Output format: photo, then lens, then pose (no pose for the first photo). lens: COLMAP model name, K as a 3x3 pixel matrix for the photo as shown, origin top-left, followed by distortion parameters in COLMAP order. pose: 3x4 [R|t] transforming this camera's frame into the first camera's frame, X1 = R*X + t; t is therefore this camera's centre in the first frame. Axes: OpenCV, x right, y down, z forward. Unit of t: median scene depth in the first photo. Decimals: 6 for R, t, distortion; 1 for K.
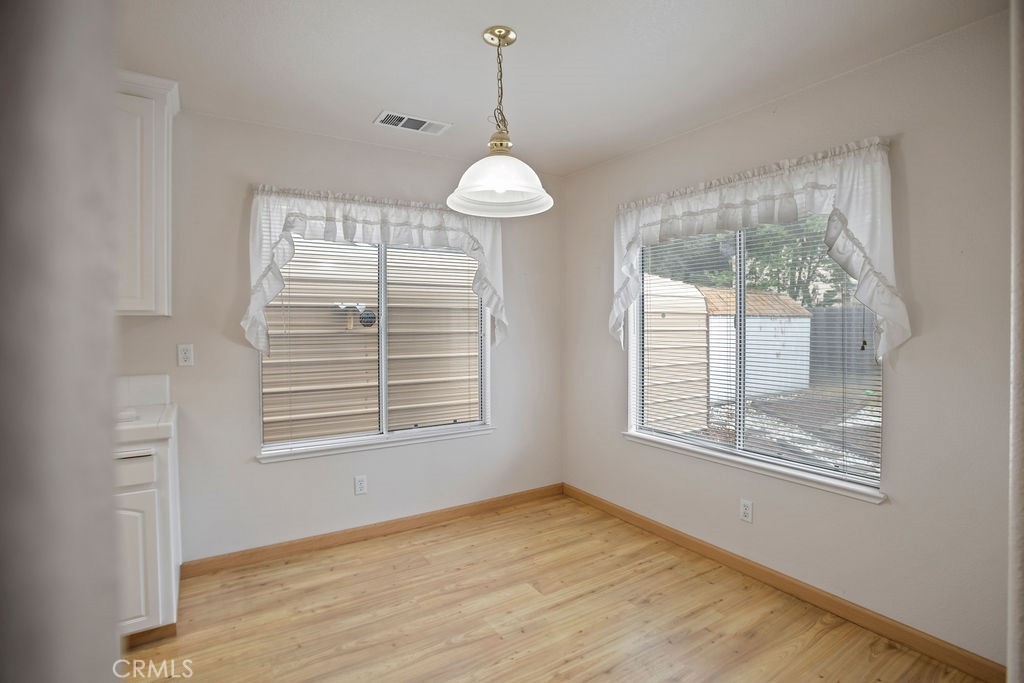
lens RADIAL K [[506.4, 0, 504.8], [0, 506.4, 325.5], [0, 0, 1]] dist [-0.075920, 0.033658]
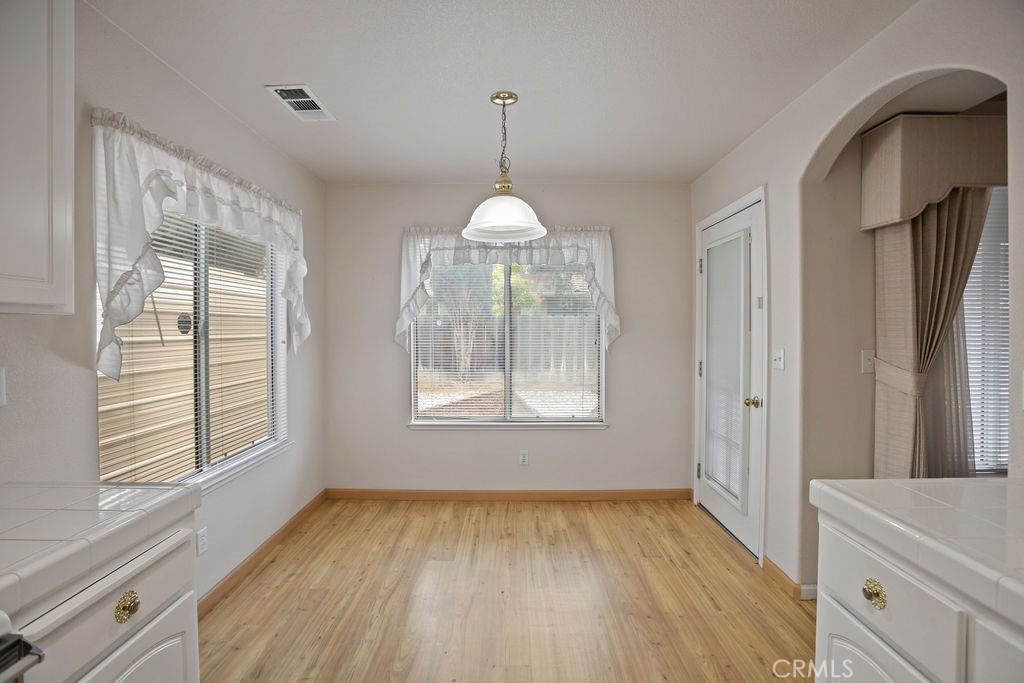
lens RADIAL K [[506.4, 0, 504.8], [0, 506.4, 325.5], [0, 0, 1]] dist [-0.075920, 0.033658]
pose [[0.538890, 0.006986, 0.842347, -0.761060], [0.003595, 0.999937, -0.010592, 0.000938], [-0.842369, 0.008736, 0.538831, 0.234124]]
